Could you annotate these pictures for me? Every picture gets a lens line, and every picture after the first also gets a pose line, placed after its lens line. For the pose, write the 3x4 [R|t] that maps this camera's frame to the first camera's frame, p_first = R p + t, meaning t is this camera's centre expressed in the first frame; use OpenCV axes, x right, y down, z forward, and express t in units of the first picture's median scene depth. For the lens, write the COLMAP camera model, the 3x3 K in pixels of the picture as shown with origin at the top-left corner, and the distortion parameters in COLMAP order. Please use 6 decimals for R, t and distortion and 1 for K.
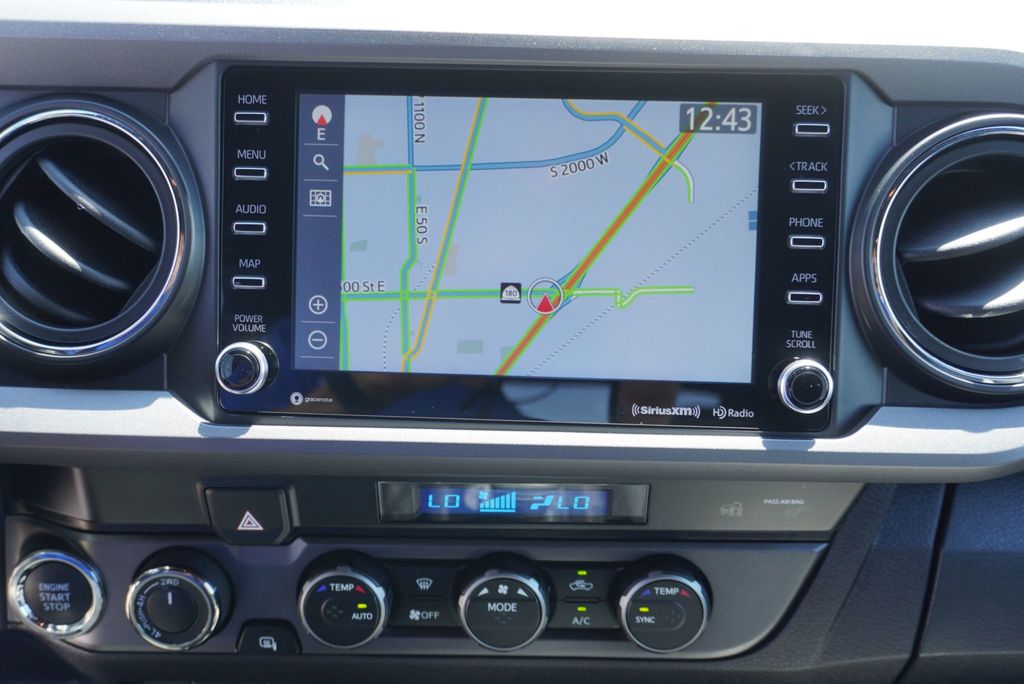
lens RADIAL K [[882.9, 0, 512.0], [0, 882.9, 342.0], [0, 0, 1]] dist [0.006974, 0.013101]
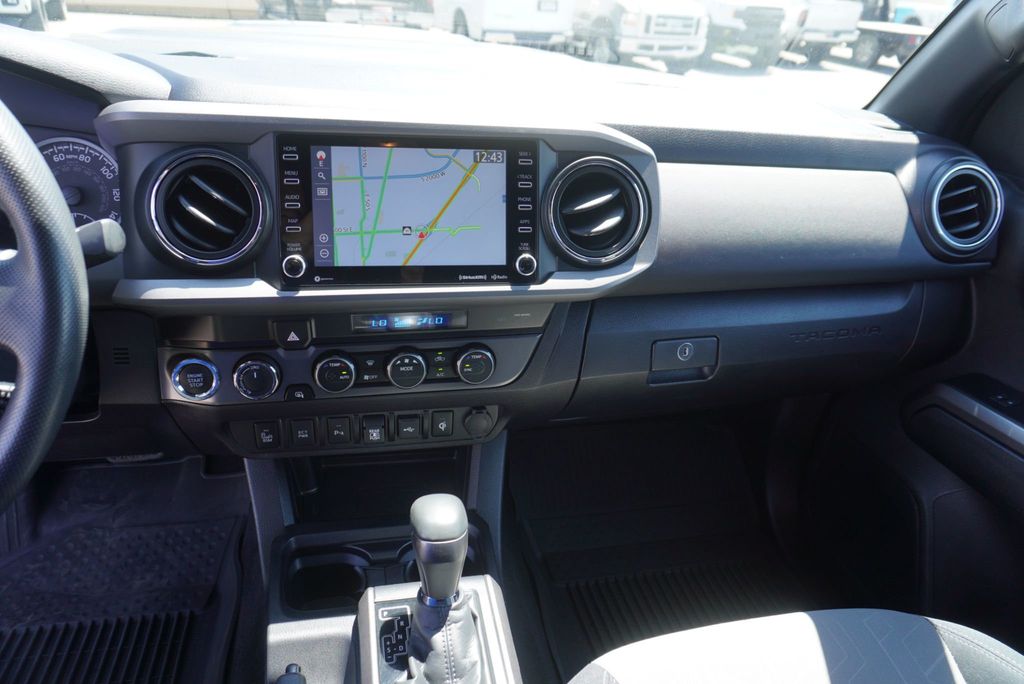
lens RADIAL K [[716.0, 0, 512.1], [0, 716.0, 356.2], [0, 0, 1]] dist [-0.030141, 0.000216]
pose [[0.973225, -0.063230, 0.220985, -0.172790], [0.036053, 0.991512, 0.124918, 0.049655], [-0.227008, -0.113606, 0.967244, -0.972047]]
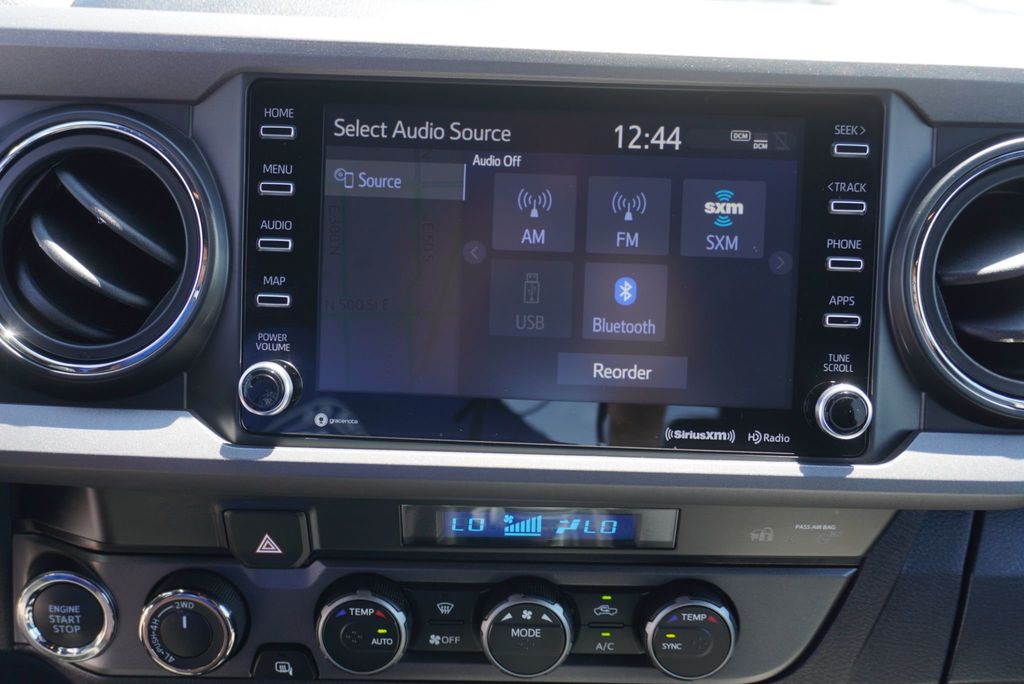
lens RADIAL K [[885.5, 0, 512.0], [0, 885.5, 342.0], [0, 0, 1]] dist [0.004609, 0.005453]
pose [[0.999898, 0.007736, 0.011975, -0.045631], [-0.007651, 0.999945, -0.007198, -0.016129], [-0.012030, 0.007105, 0.999902, 0.020133]]
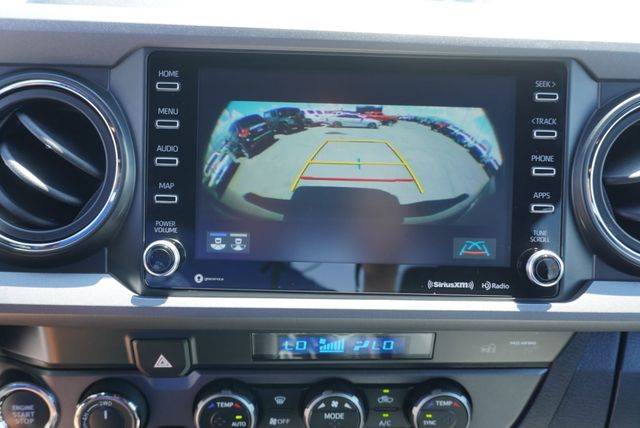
lens RADIAL K [[551.8, 0, 320.0], [0, 551.8, 214.0], [0, 0, 1]] dist [0.006974, 0.013101]
pose [[0.998861, -0.003429, 0.047591, -0.087067], [0.004256, 0.999841, -0.017291, -0.025465], [-0.047524, 0.017474, 0.998717, 0.078988]]
